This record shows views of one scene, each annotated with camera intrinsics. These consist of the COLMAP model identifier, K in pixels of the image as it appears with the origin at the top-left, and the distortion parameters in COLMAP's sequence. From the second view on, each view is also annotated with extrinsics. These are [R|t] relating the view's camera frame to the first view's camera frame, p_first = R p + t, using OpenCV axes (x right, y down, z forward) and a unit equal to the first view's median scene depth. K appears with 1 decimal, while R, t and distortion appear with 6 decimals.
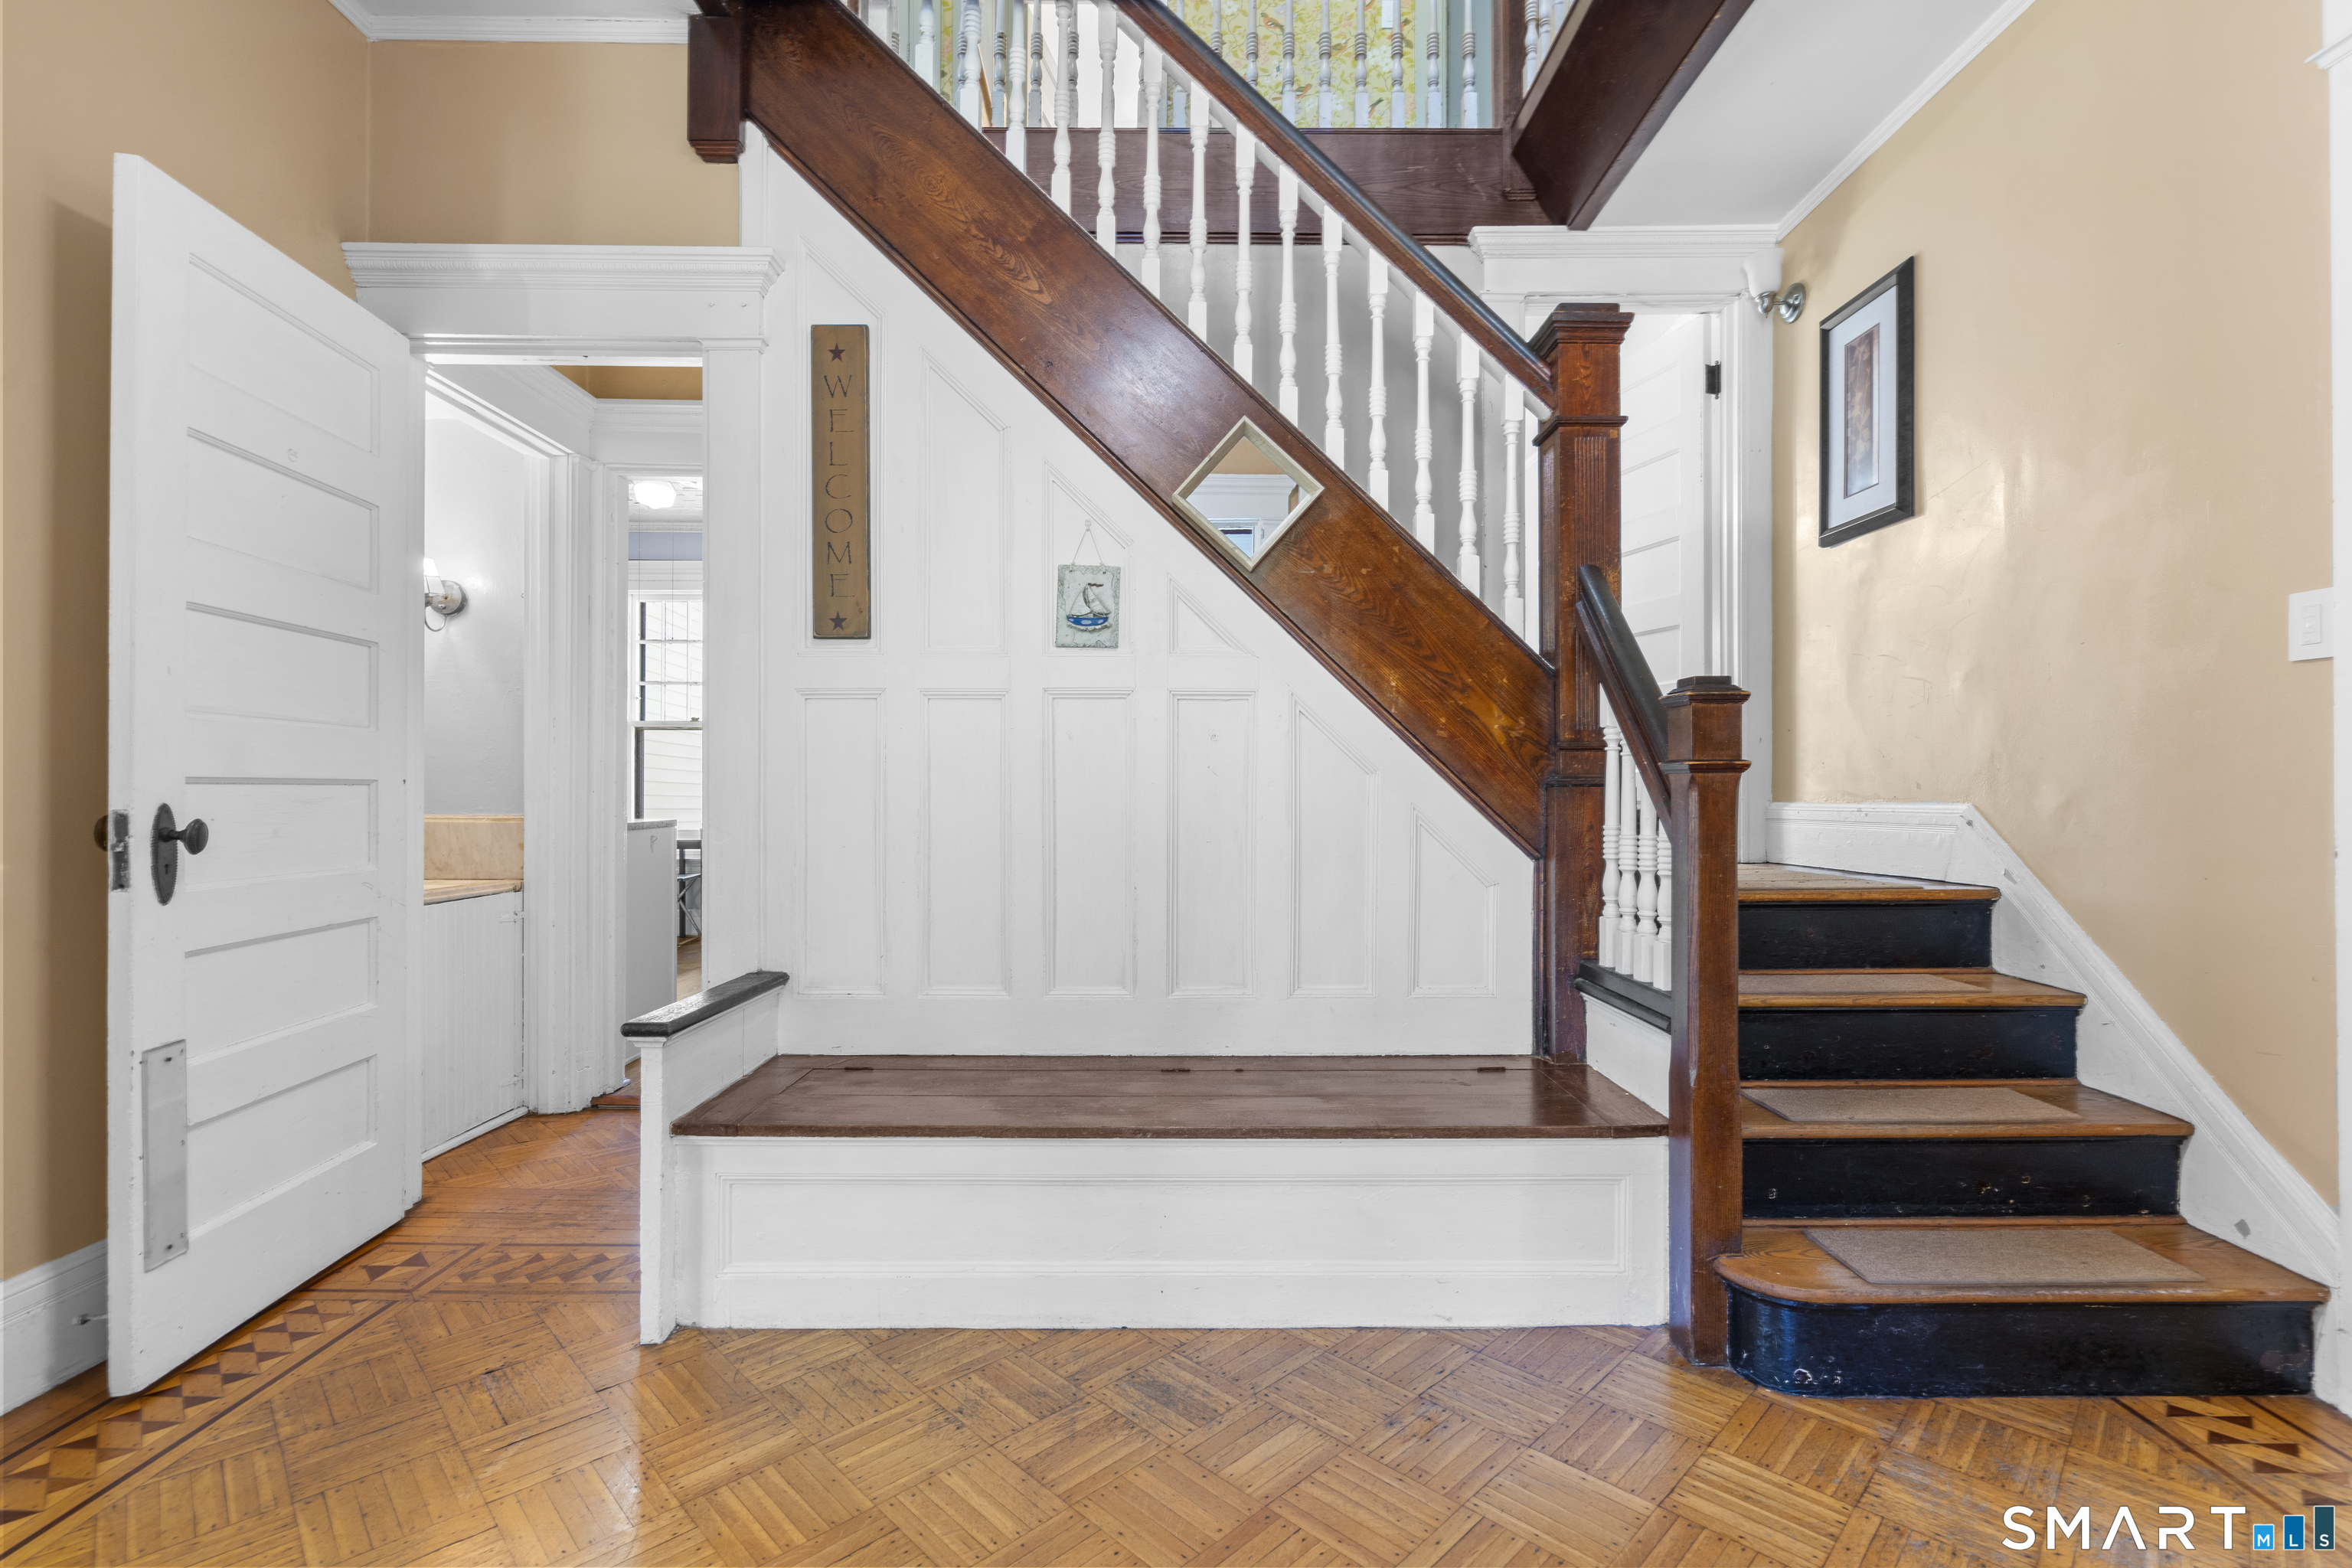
lens RADIAL K [[1050.4, 0, 1189.1], [0, 1050.4, 787.5], [0, 0, 1]] dist [-0.002270, 0.000051]
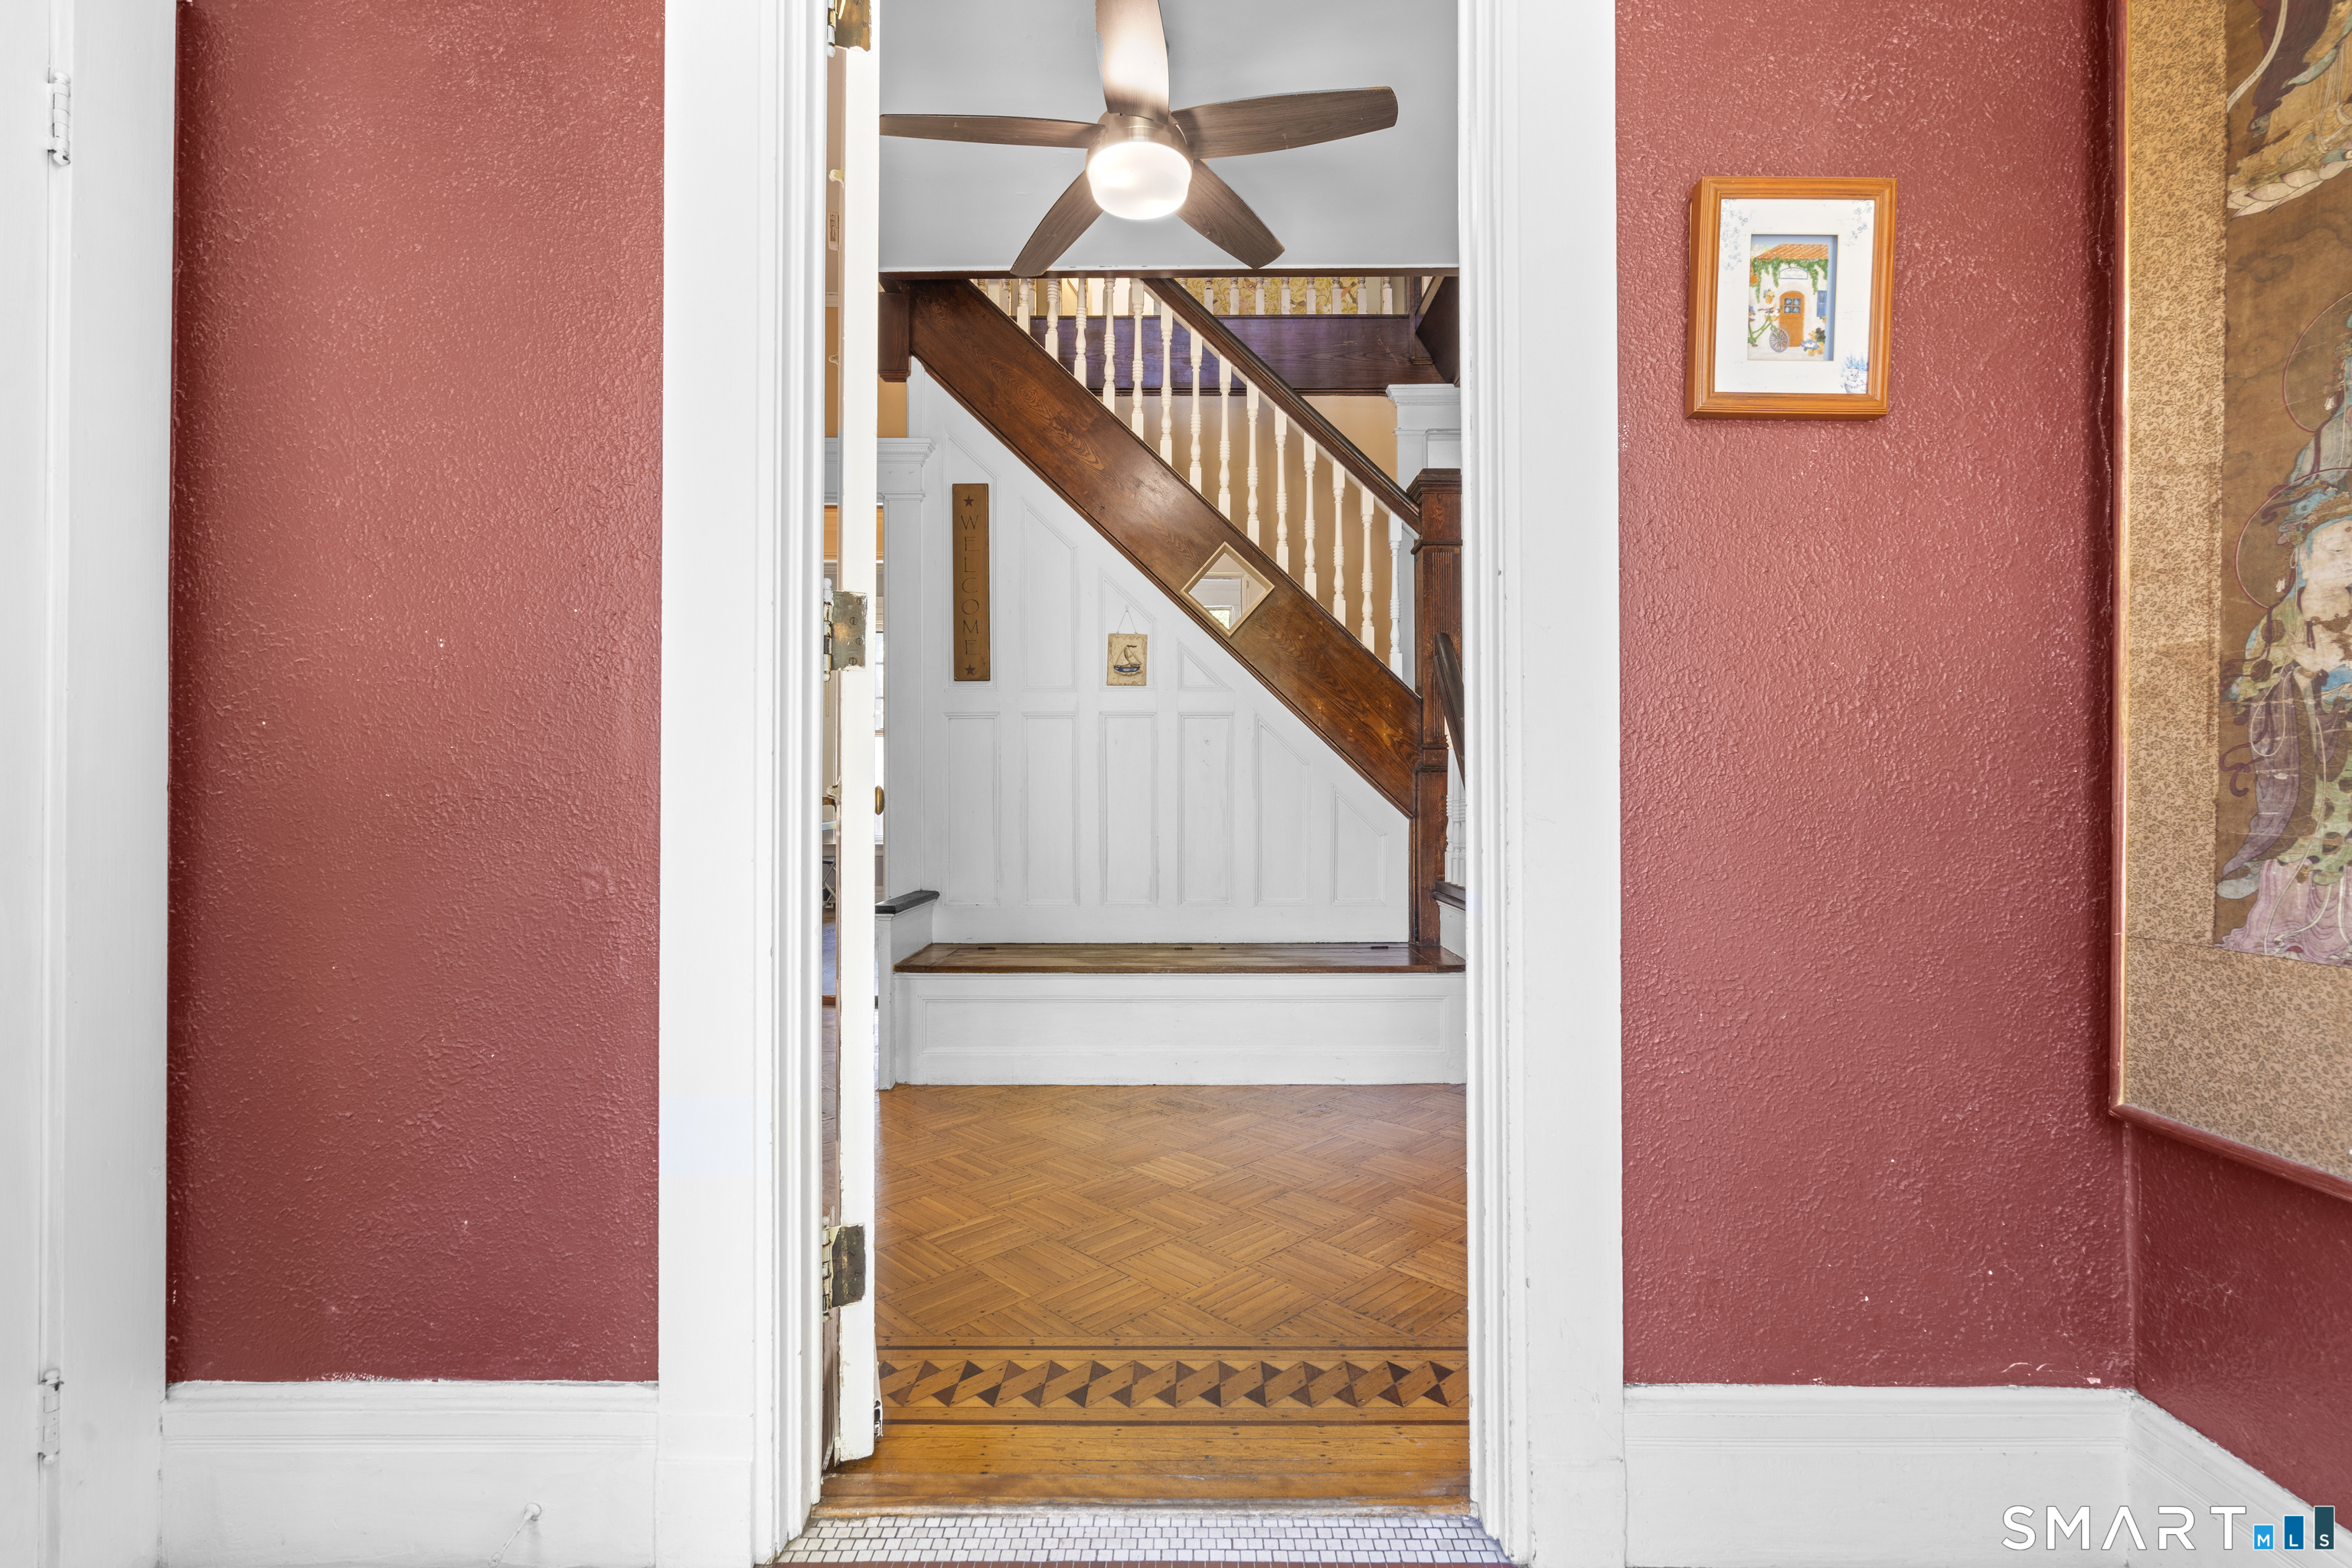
lens RADIAL K [[1050.1, 0, 1176.0], [0, 1050.1, 784.0], [0, 0, 1]] dist [-0.001980, 0.000004]
pose [[0.999905, -0.002913, -0.013440, -0.001595], [0.002785, 0.999950, -0.009555, 0.030578], [0.013467, 0.009517, 0.999864, -0.584426]]
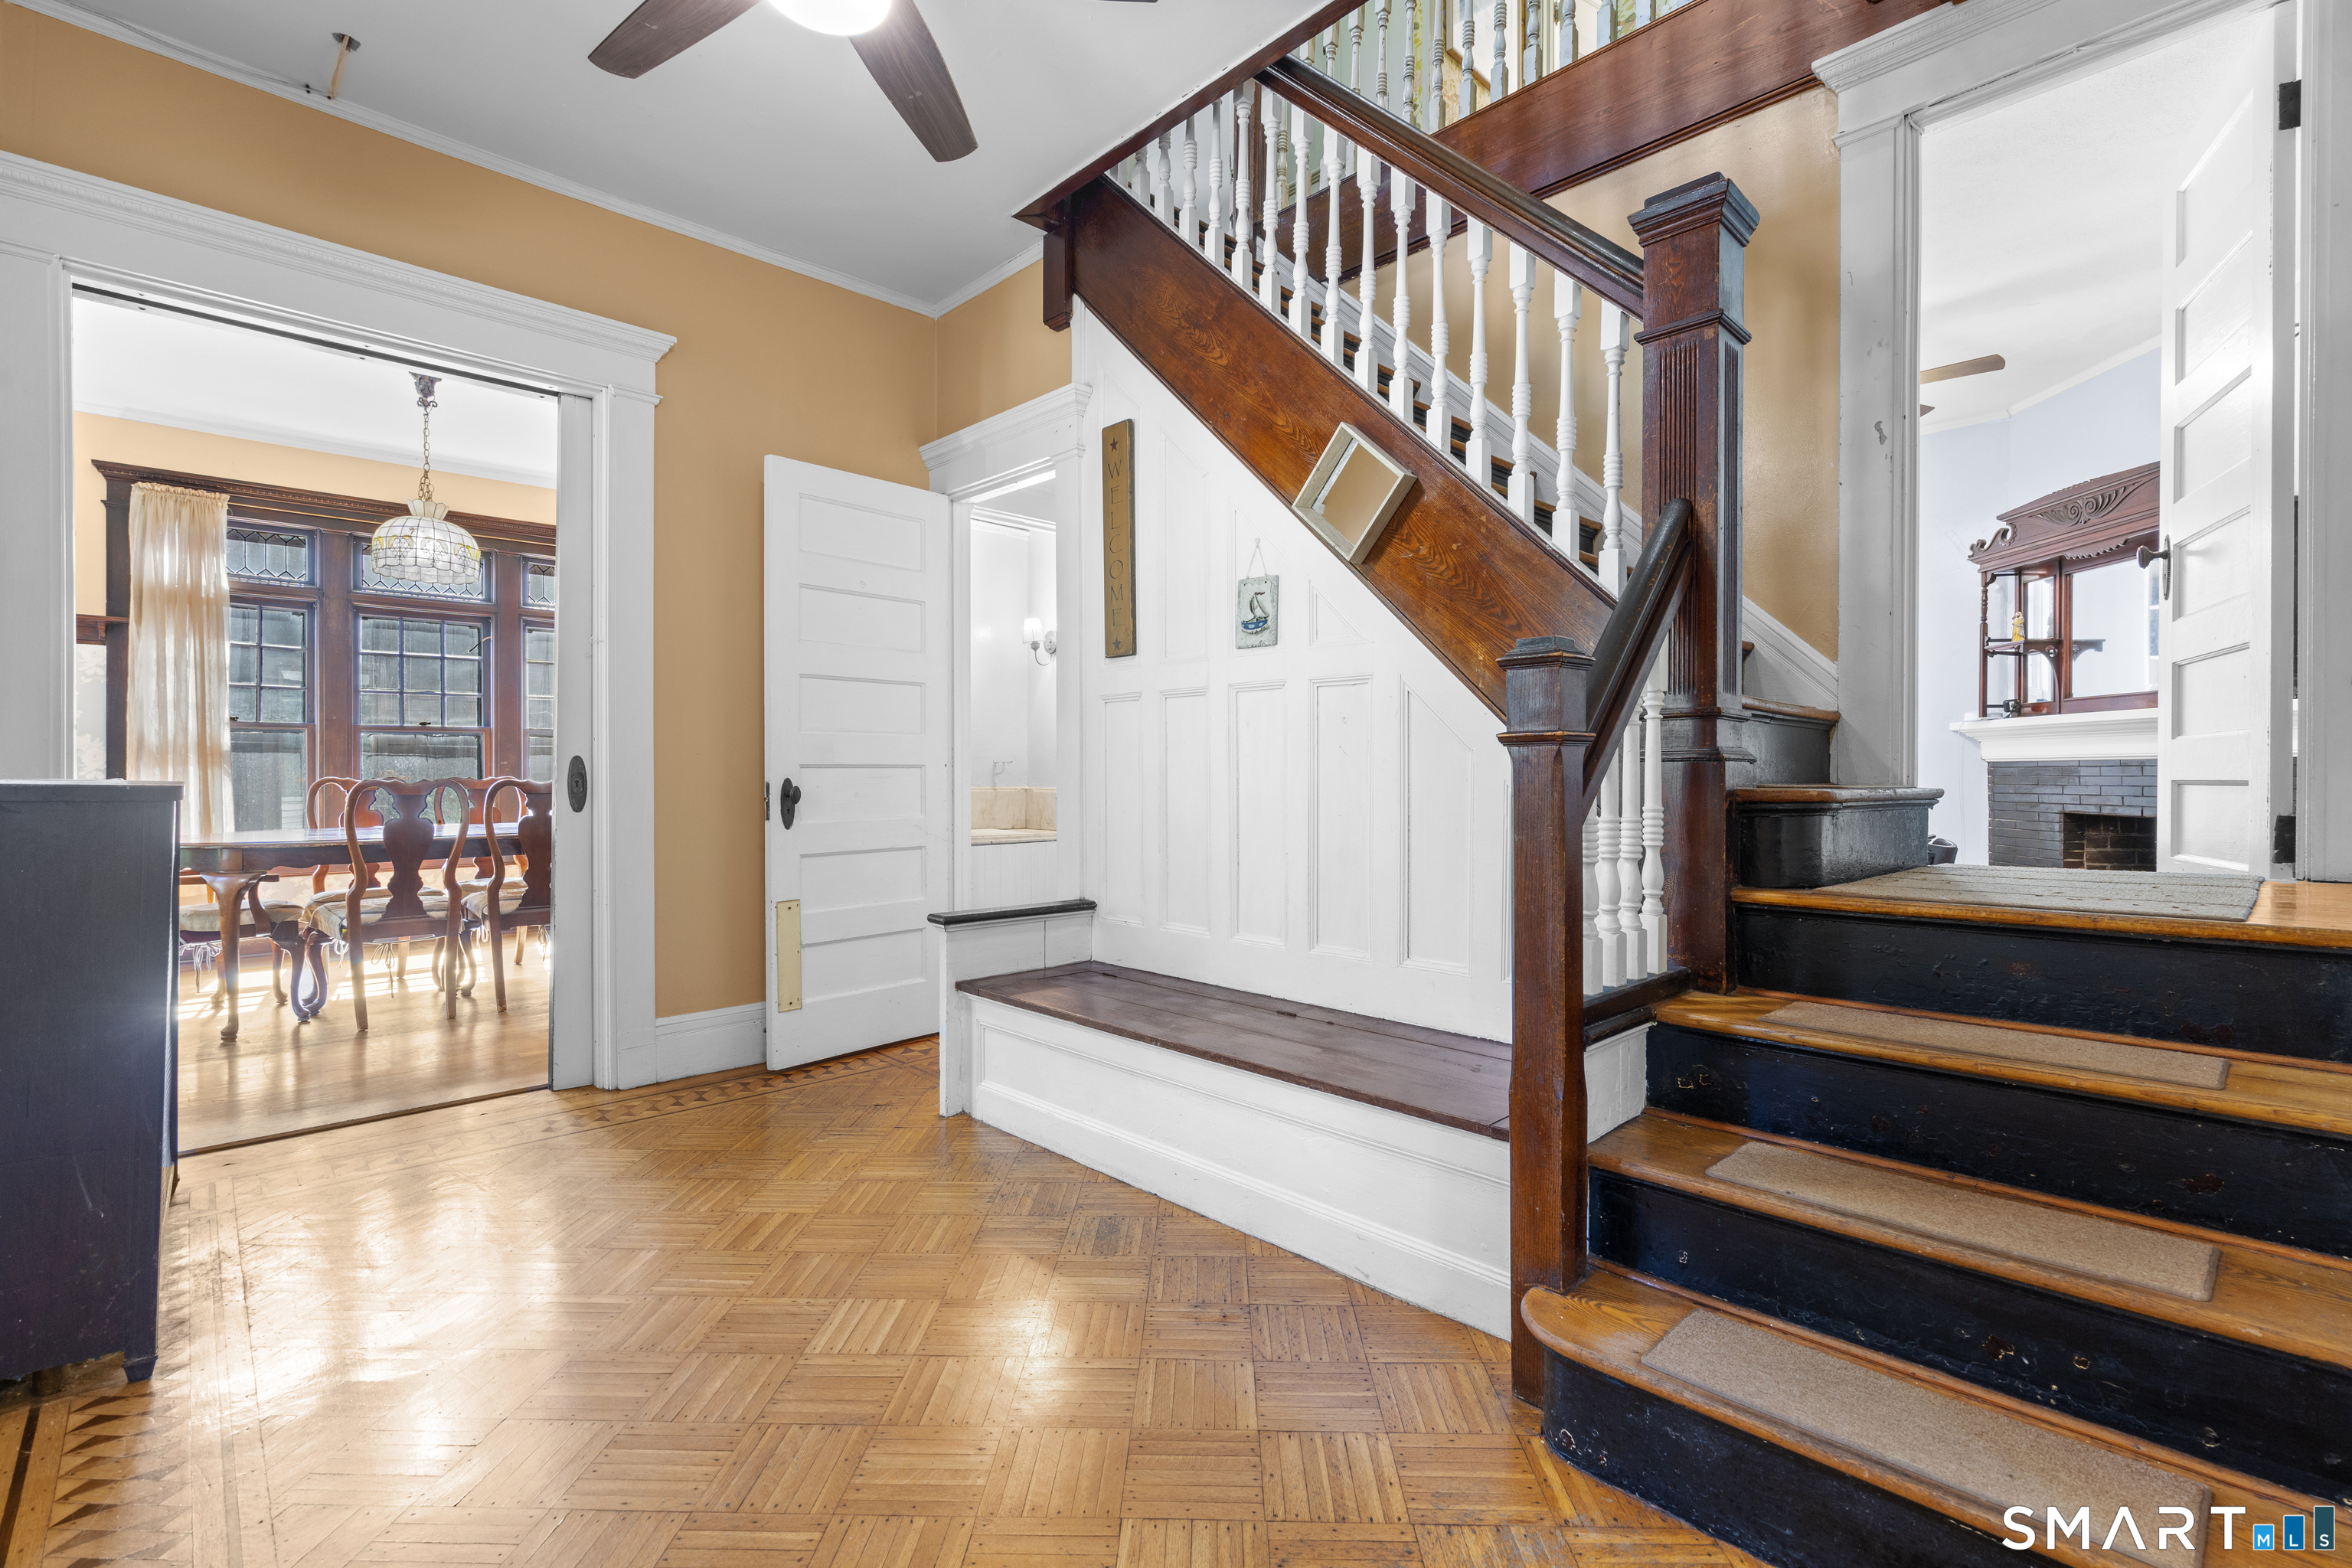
lens RADIAL K [[1050.1, 0, 1176.0], [0, 1050.1, 784.0], [0, 0, 1]] dist [-0.001980, 0.000004]
pose [[0.690375, 0.004990, -0.723435, 0.698700], [0.005366, 0.999913, 0.012018, 0.004840], [0.723432, -0.012179, 0.690288, 0.122224]]
